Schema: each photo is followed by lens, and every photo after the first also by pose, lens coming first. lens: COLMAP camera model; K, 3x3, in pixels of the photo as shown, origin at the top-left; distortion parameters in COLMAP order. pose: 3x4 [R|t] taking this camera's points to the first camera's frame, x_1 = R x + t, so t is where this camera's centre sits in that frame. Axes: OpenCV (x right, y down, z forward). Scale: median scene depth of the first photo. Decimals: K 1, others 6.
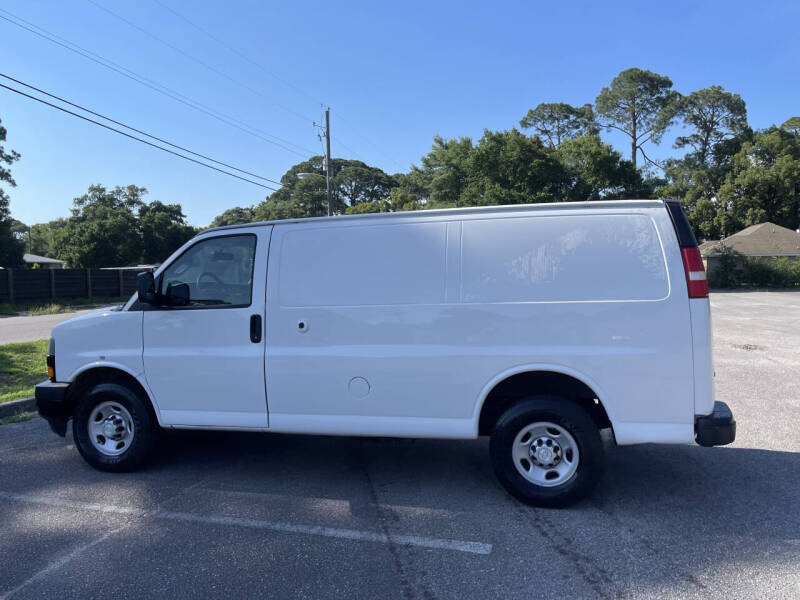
lens RADIAL K [[607.7, 0, 408.3], [0, 607.7, 291.8], [0, 0, 1]] dist [0.079767, -0.105824]
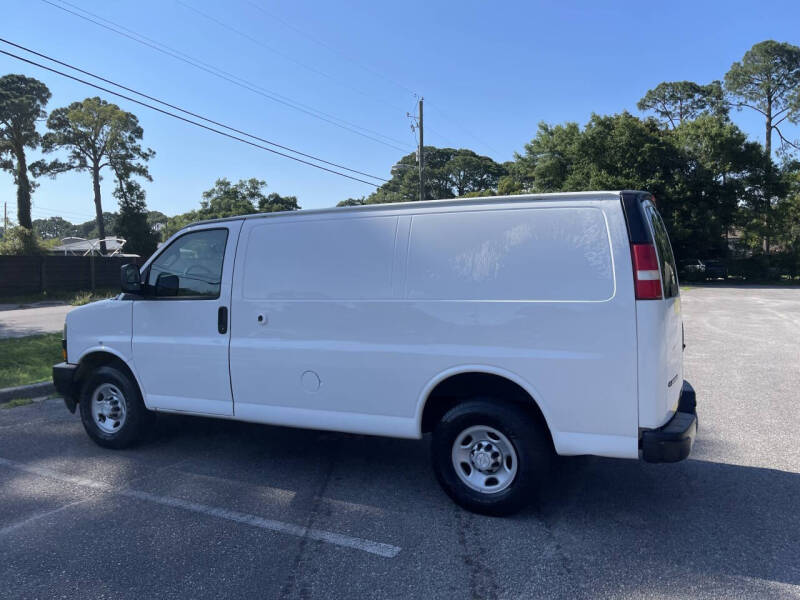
lens RADIAL K [[607.7, 0, 409.6], [0, 607.7, 297.8], [0, 0, 1]] dist [0.079767, -0.105824]
pose [[0.983280, 0.019850, -0.181018, 0.243770], [-0.015141, 0.999511, 0.027359, -0.010345], [0.181472, -0.024160, 0.983099, 0.039499]]
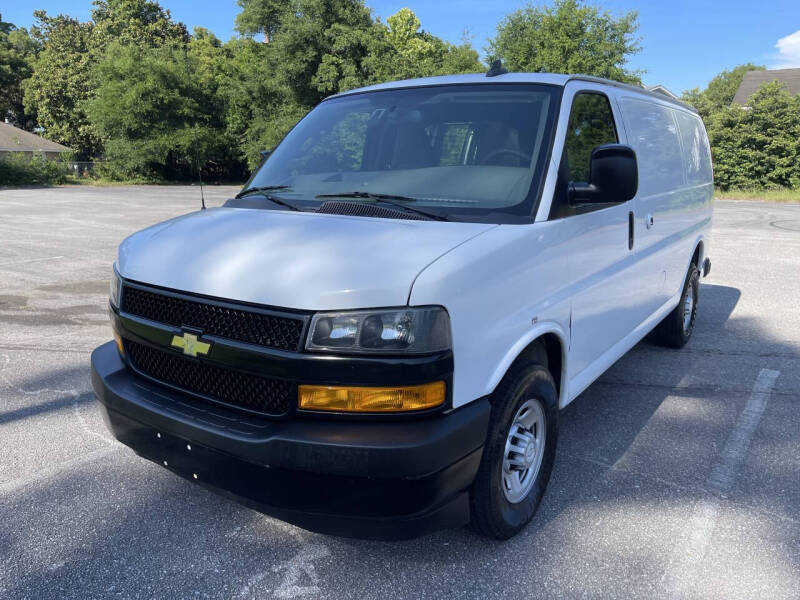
lens RADIAL K [[607.7, 0, 408.0], [0, 607.7, 303.7], [0, 0, 1]] dist [0.079767, -0.105824]
pose [[0.339898, -0.188954, 0.921285, -1.028971], [0.018965, 0.980786, 0.194160, -0.001914], [-0.940271, -0.048522, 0.336951, 0.981741]]
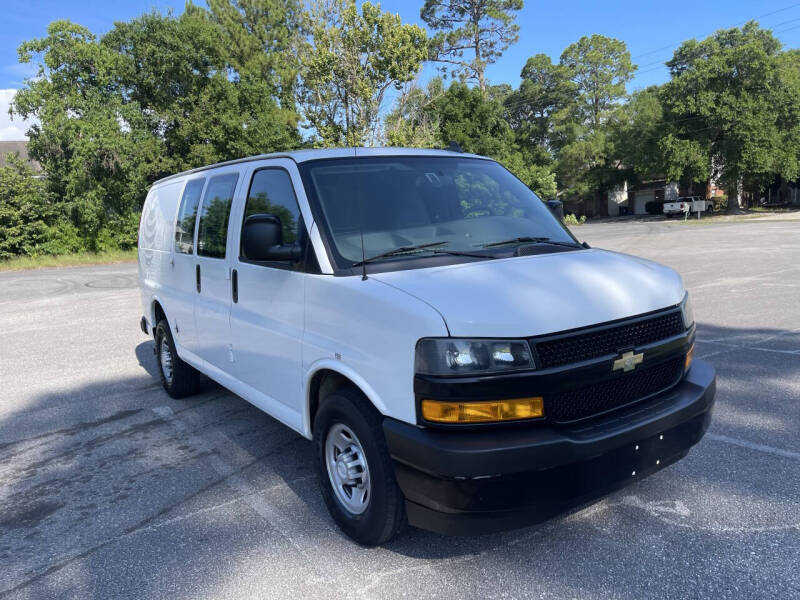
lens RADIAL K [[607.7, 0, 409.4], [0, 607.7, 295.1], [0, 0, 1]] dist [0.079767, -0.105824]
pose [[-0.762742, -0.027992, 0.646096, -0.863748], [0.084710, 0.986130, 0.142727, -0.041966], [-0.641131, 0.163595, -0.749792, 1.861641]]
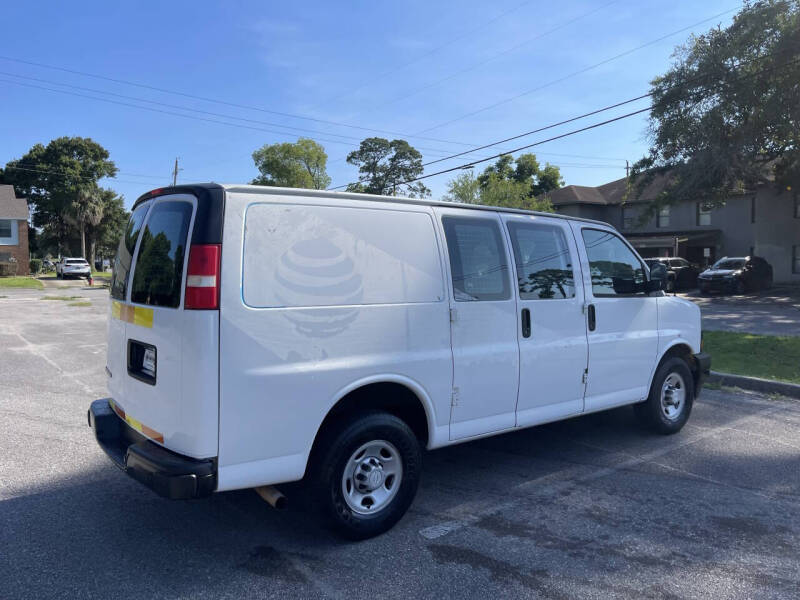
lens RADIAL K [[607.7, 0, 408.8], [0, 607.7, 290.3], [0, 0, 1]] dist [0.079767, -0.105824]
pose [[-0.606728, 0.054954, -0.793008, 0.875751], [-0.014825, 0.996652, 0.080409, -0.080858], [0.794772, 0.060543, -0.603881, 1.765104]]
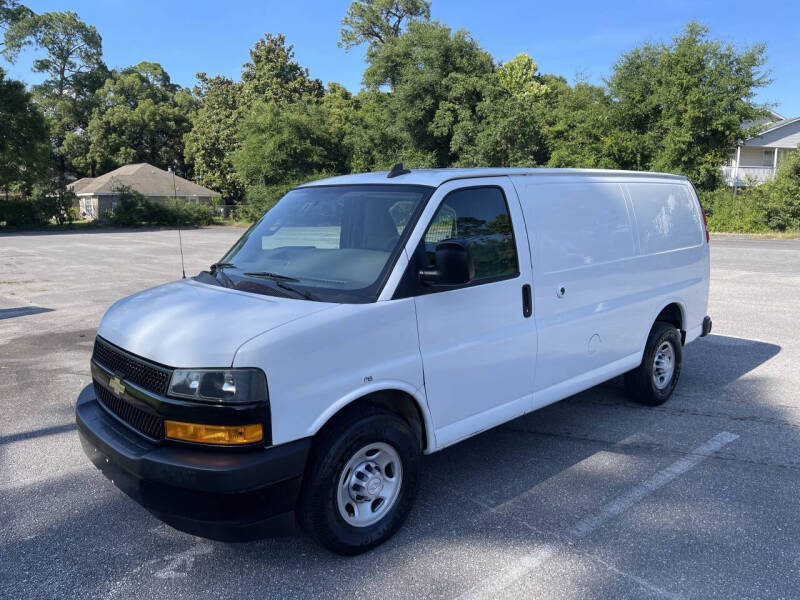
lens RADIAL K [[607.7, 0, 403.3], [0, 607.7, 299.1], [0, 0, 1]] dist [0.079767, -0.105824]
pose [[0.533317, -0.120126, 0.837343, -1.036286], [0.024775, 0.991659, 0.126485, -0.052586], [-0.845553, -0.046711, 0.531845, 0.681555]]
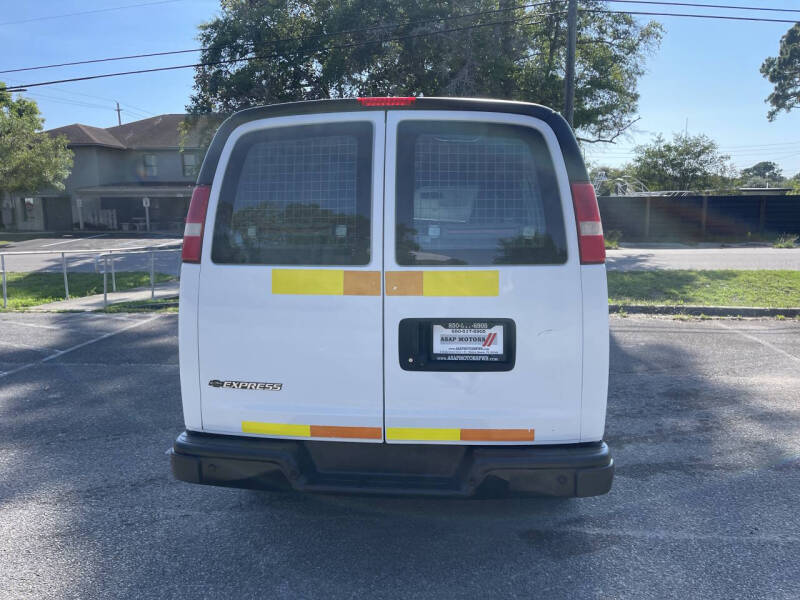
lens RADIAL K [[607.7, 0, 405.8], [0, 607.7, 294.1], [0, 0, 1]] dist [0.079767, -0.105824]
pose [[0.160862, 0.150393, -0.975451, 0.988828], [-0.026753, 0.988624, 0.148012, -0.051849], [0.986614, 0.002287, 0.163055, 0.943335]]
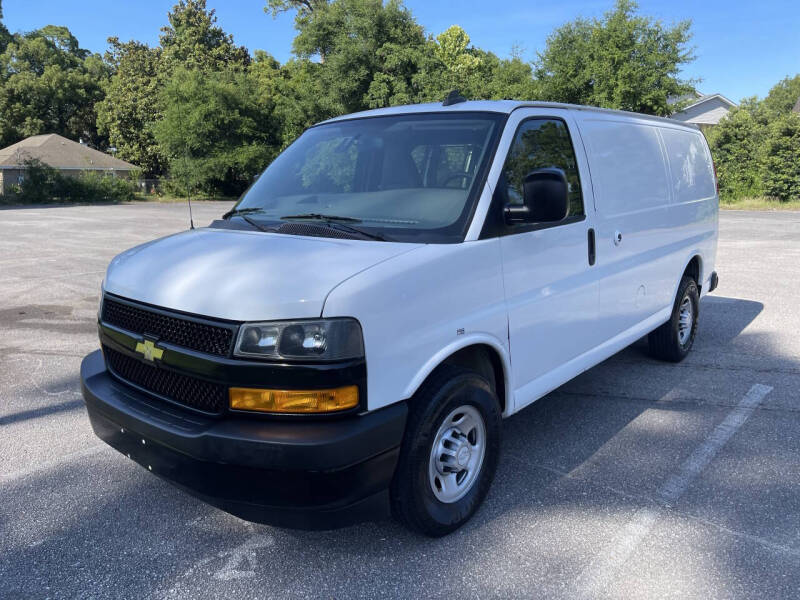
lens RADIAL K [[607.7, 0, 408.9], [0, 607.7, 296.5], [0, 0, 1]] dist [0.079767, -0.105824]
pose [[0.422003, -0.158300, 0.892667, -1.032541], [0.028854, 0.986484, 0.161297, -0.009158], [-0.906135, -0.042311, 0.420867, 0.865080]]
